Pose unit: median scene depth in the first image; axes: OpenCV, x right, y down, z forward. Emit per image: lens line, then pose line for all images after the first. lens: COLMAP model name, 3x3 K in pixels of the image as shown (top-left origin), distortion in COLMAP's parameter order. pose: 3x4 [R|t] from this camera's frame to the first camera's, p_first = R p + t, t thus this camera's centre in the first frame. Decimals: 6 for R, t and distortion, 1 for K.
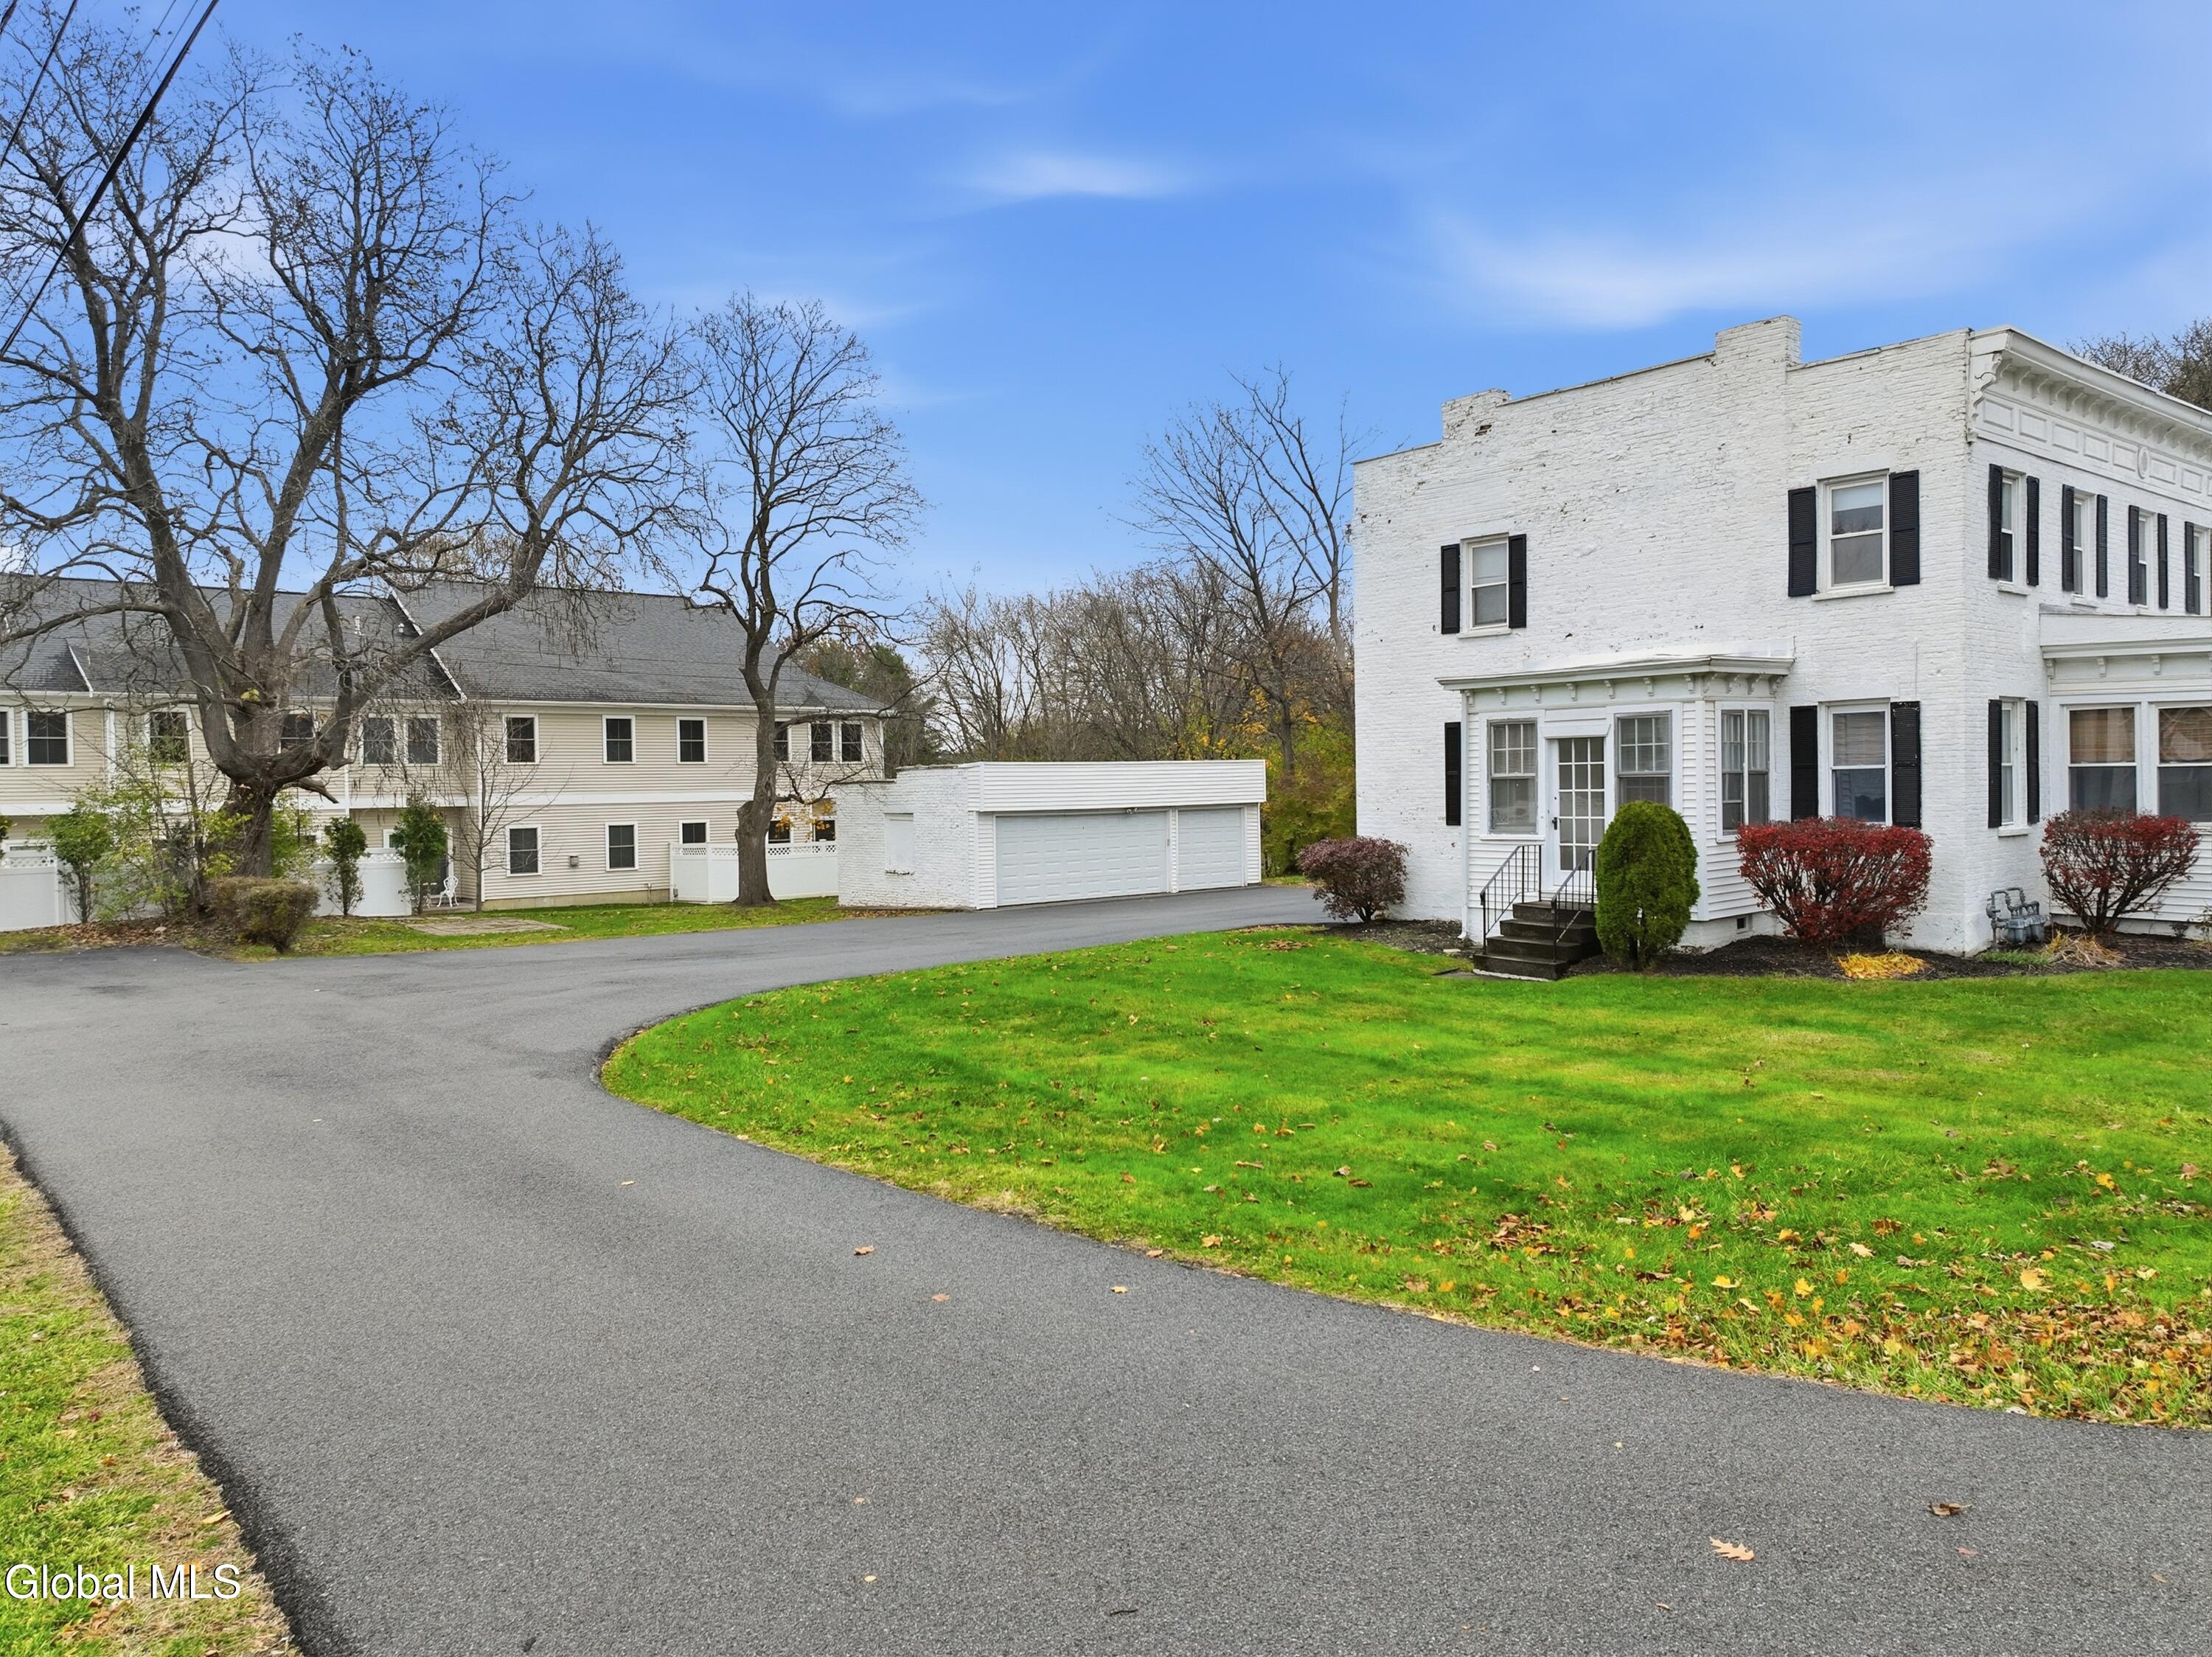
lens RADIAL K [[1557.5, 0, 1106.3], [0, 1557.5, 766.2], [0, 0, 1]] dist [0.001450, 0.000177]
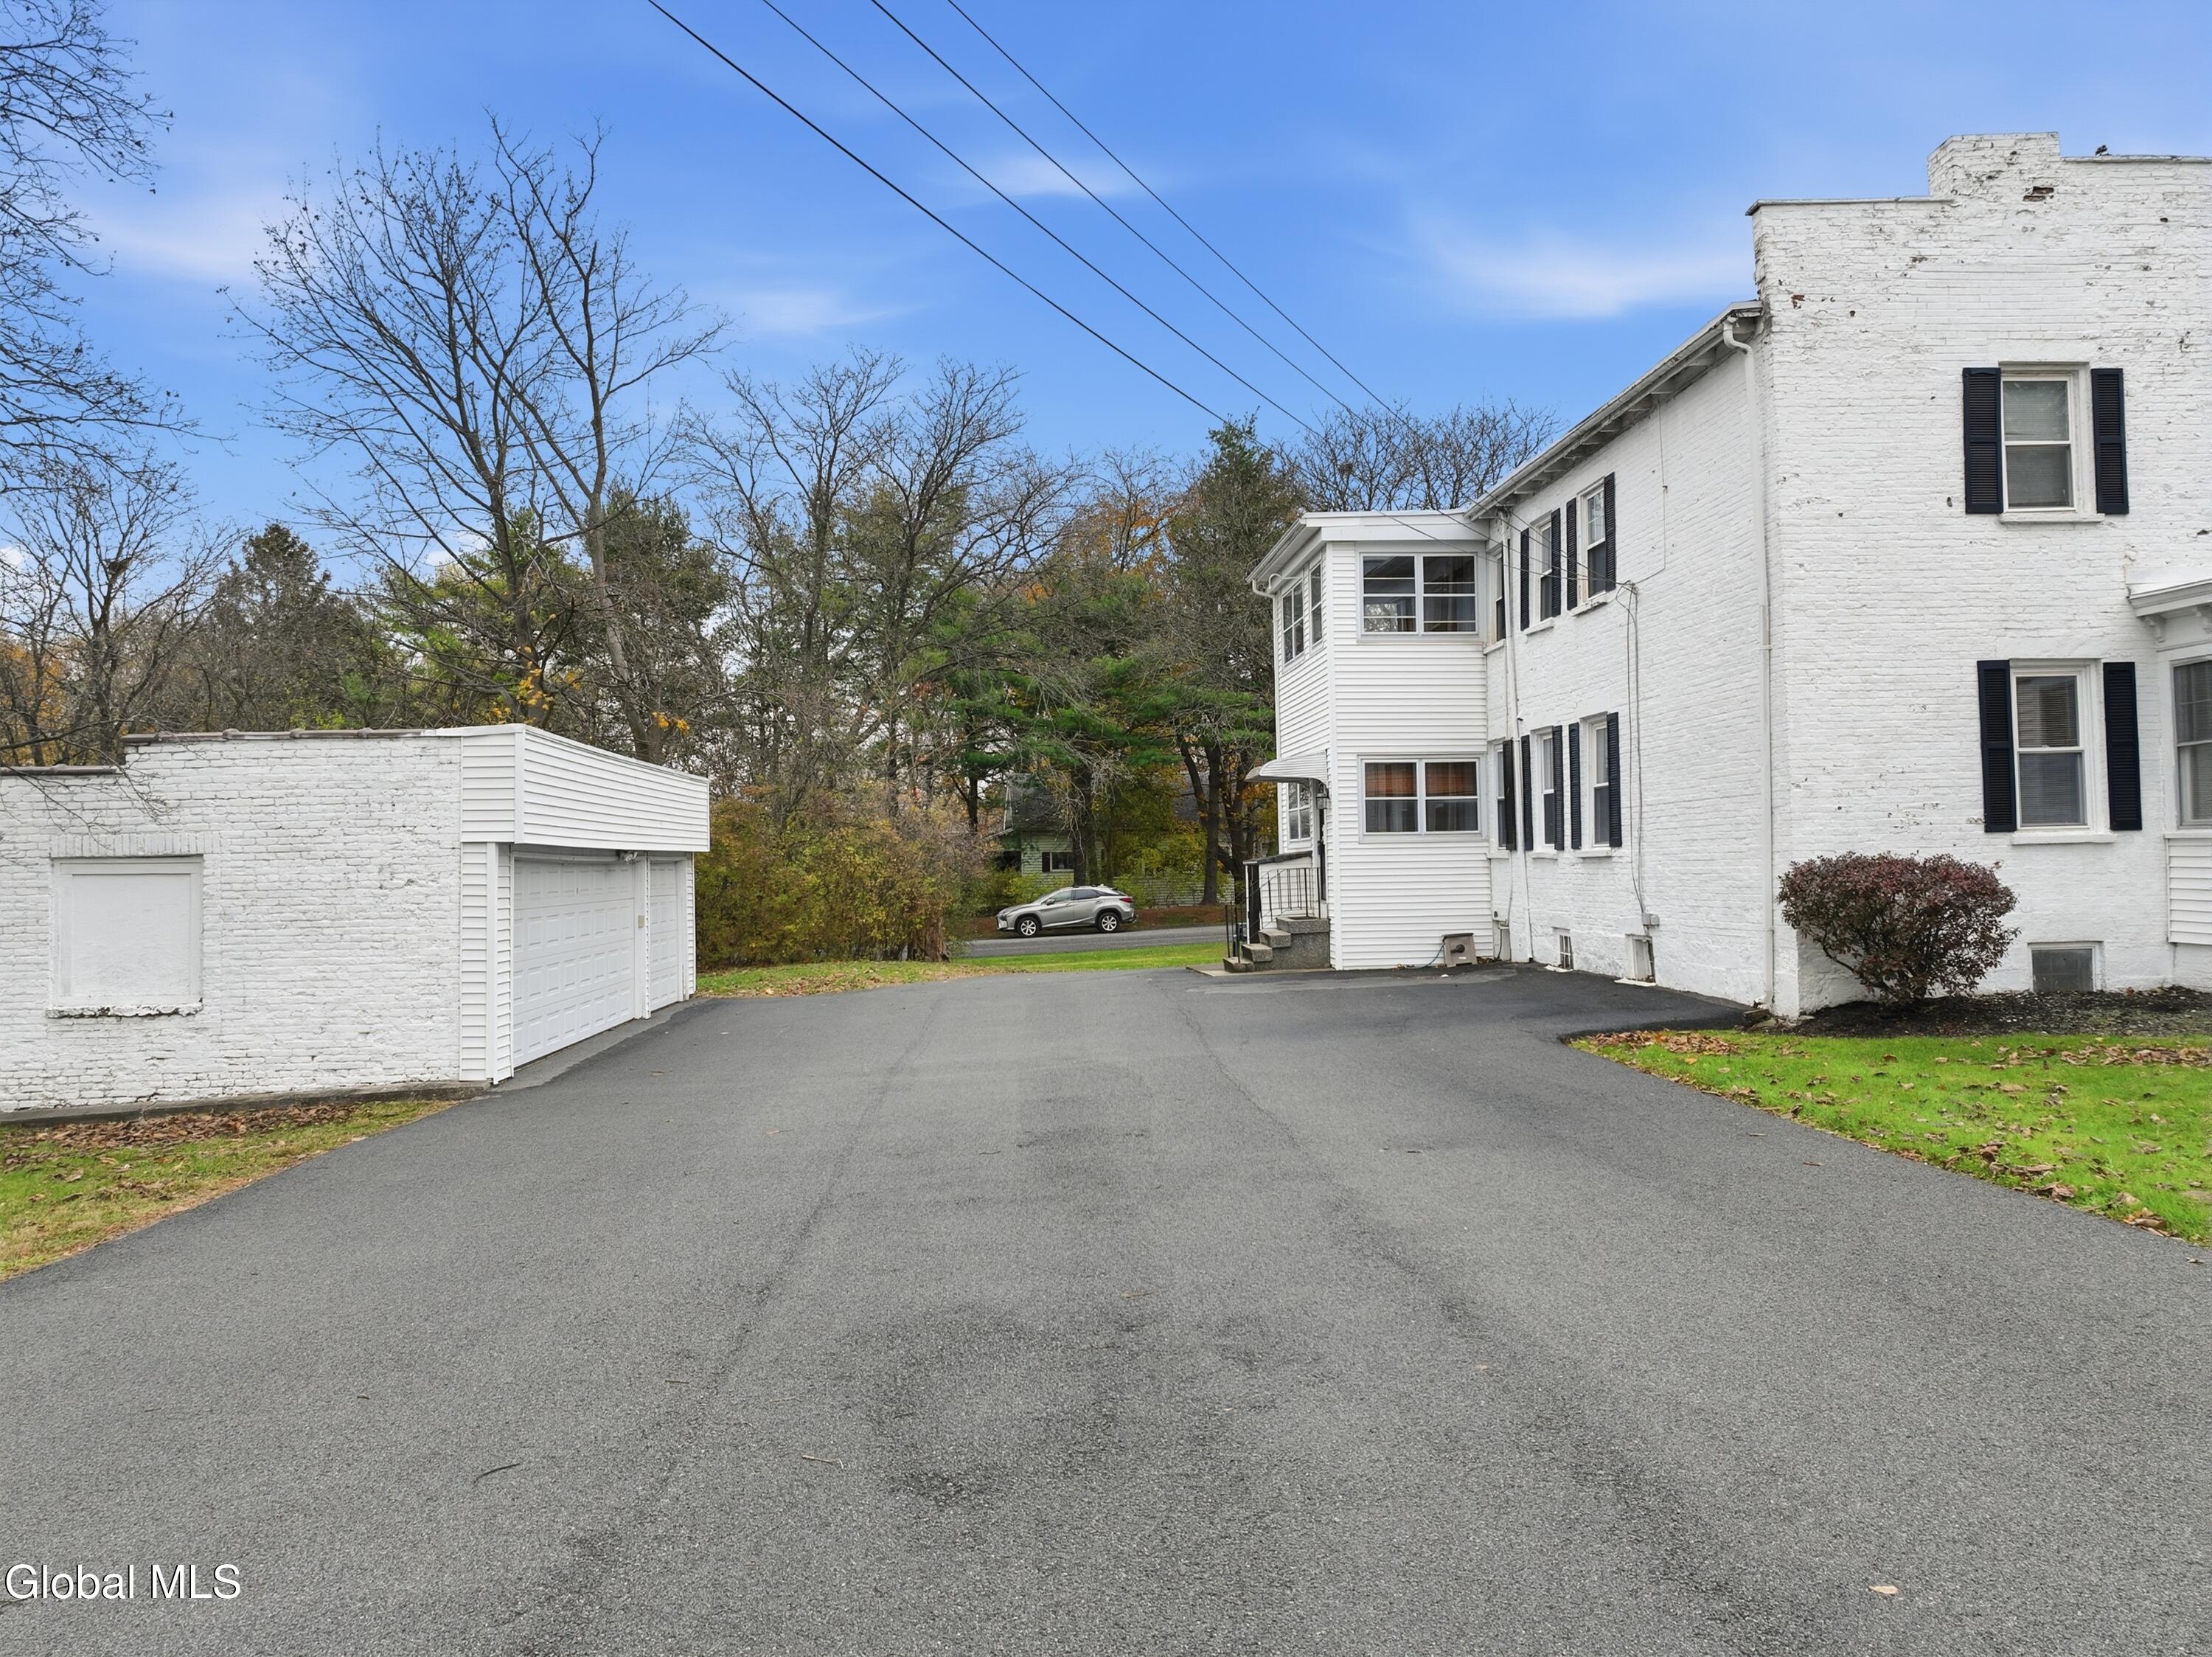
lens RADIAL K [[1534.0, 0, 1050.0], [0, 1534.0, 825.1], [0, 0, 1]] dist [0.007286, 0.000798]
pose [[0.609299, 0.026585, 0.792494, -0.466445], [0.000802, 0.999417, -0.034143, 0.055627], [-0.792940, 0.021439, 0.608923, 0.915673]]
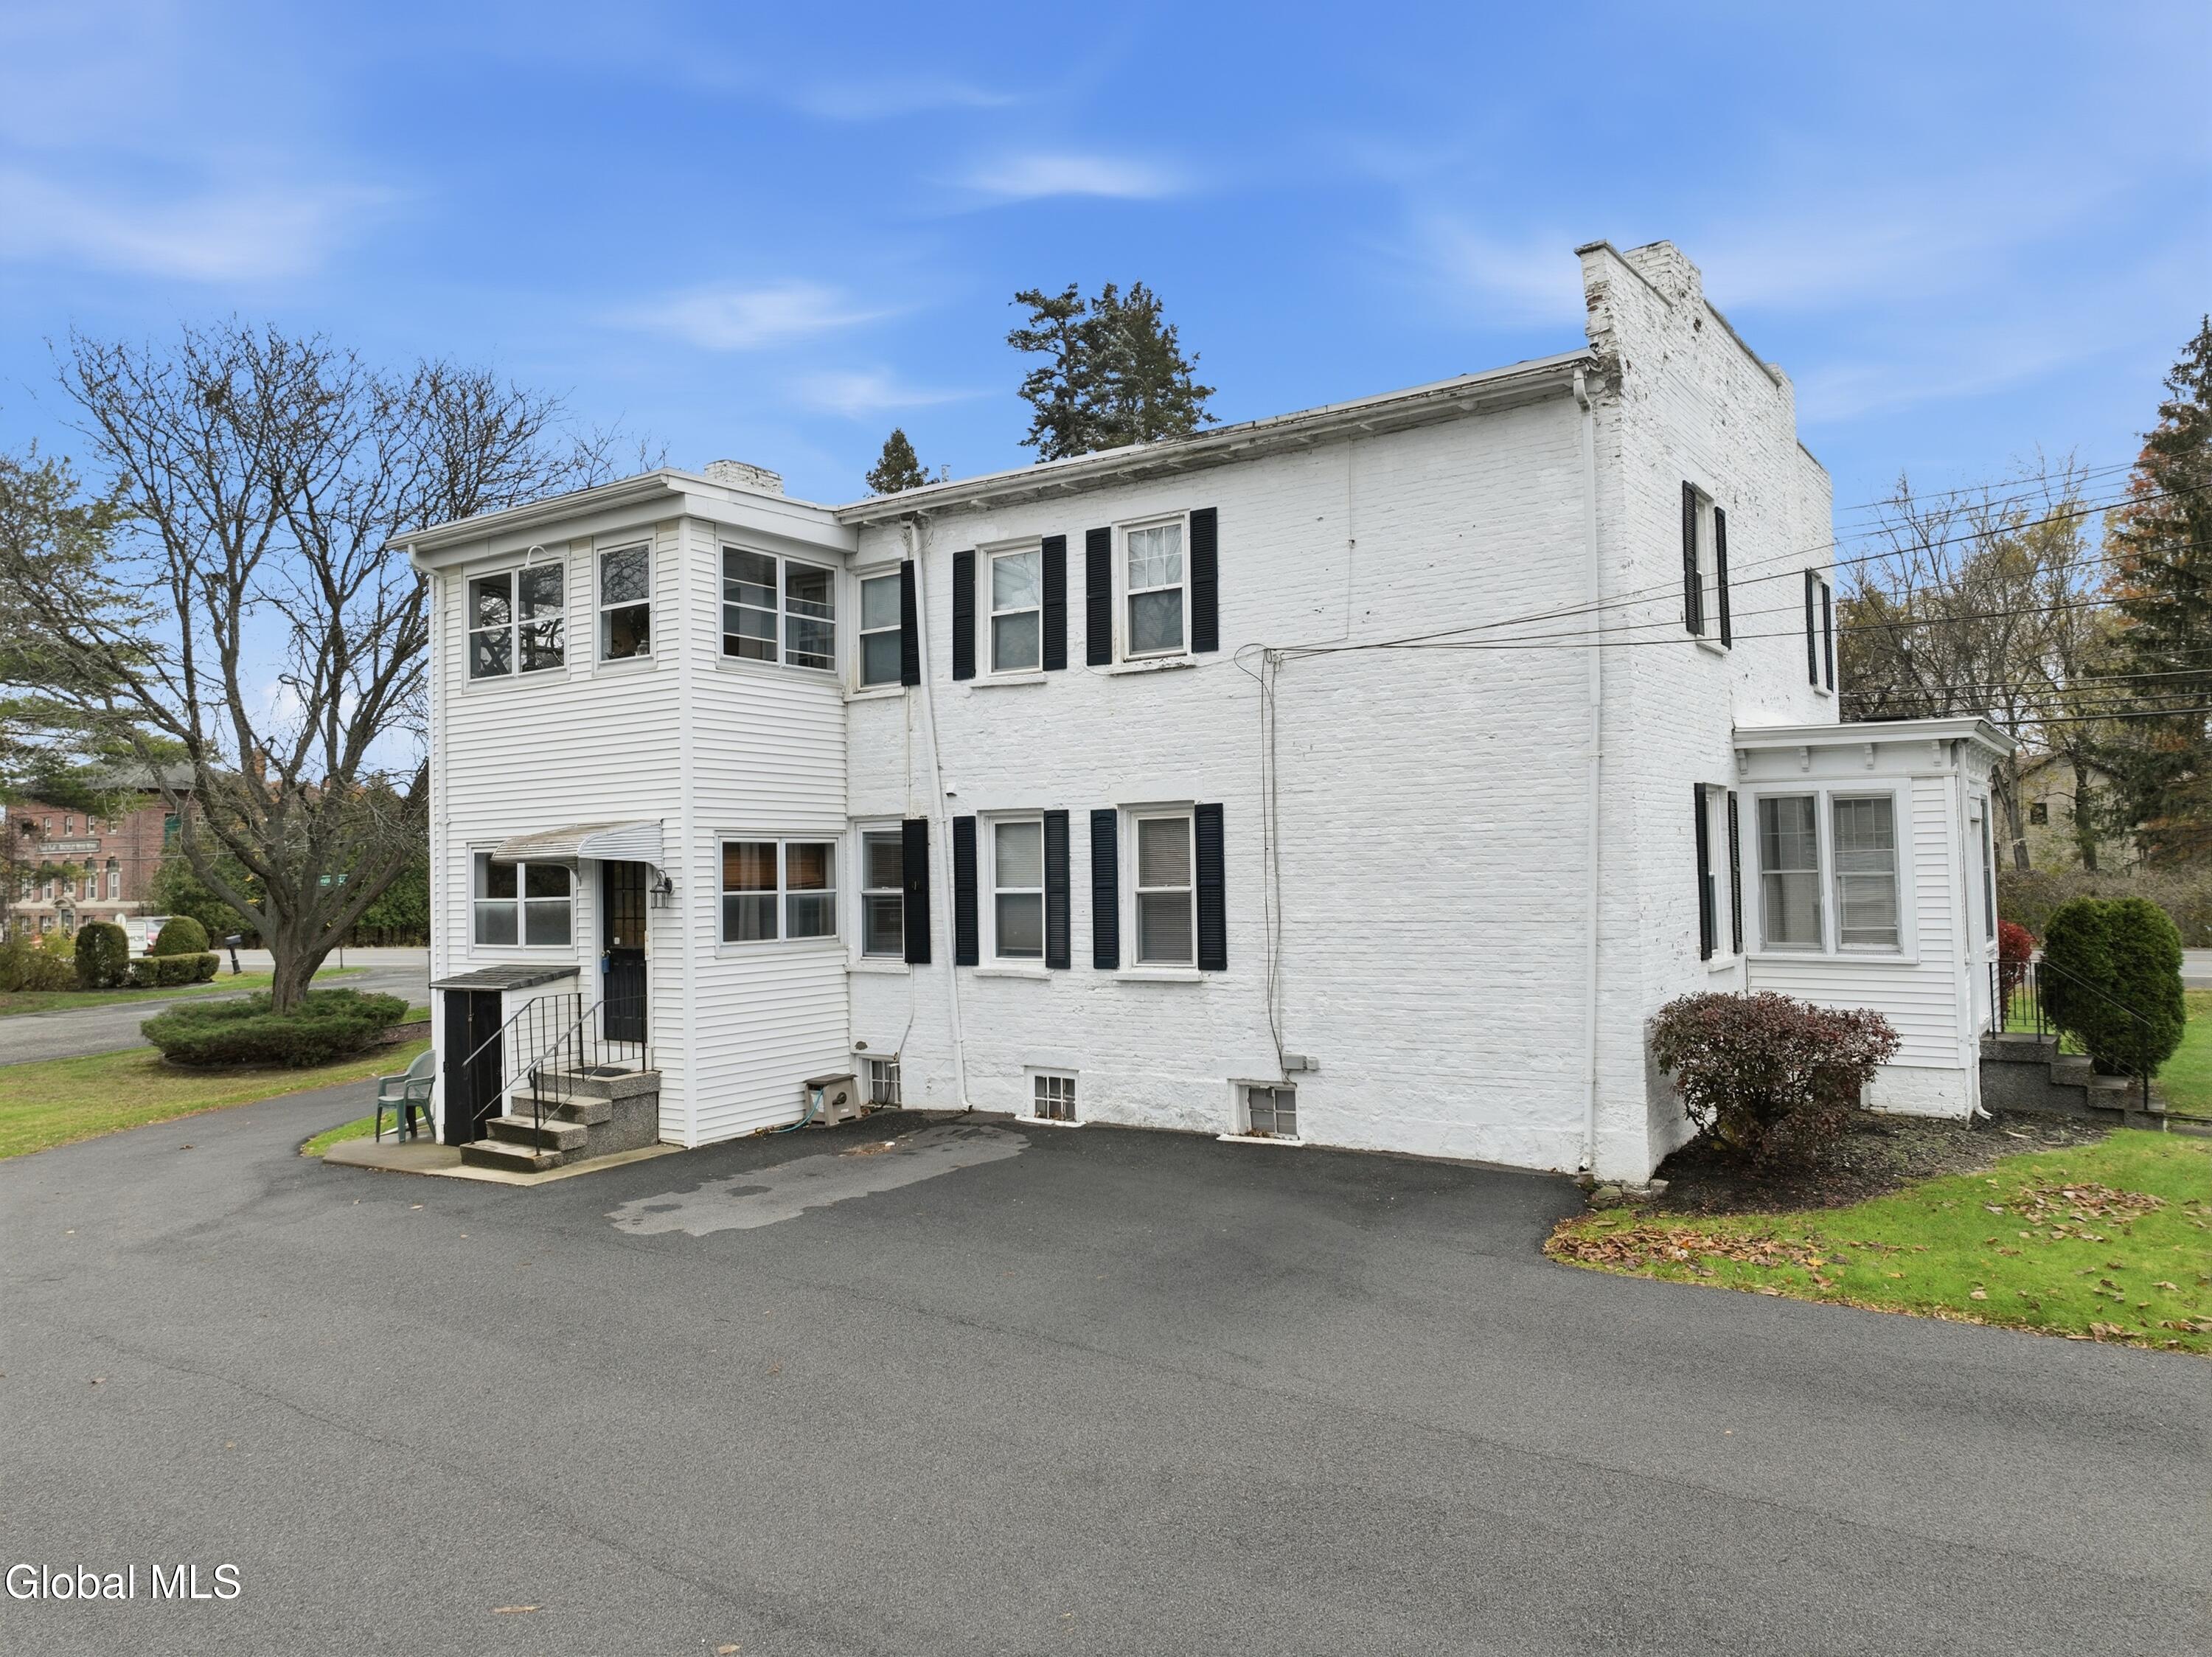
lens RADIAL K [[1534.0, 0, 1050.0], [0, 1534.0, 825.1], [0, 0, 1]] dist [0.007286, 0.000798]
pose [[-0.267493, 0.049273, 0.962299, -0.270465], [0.017377, 0.998776, -0.046311, 0.010965], [-0.963403, 0.004334, -0.268021, 1.373776]]
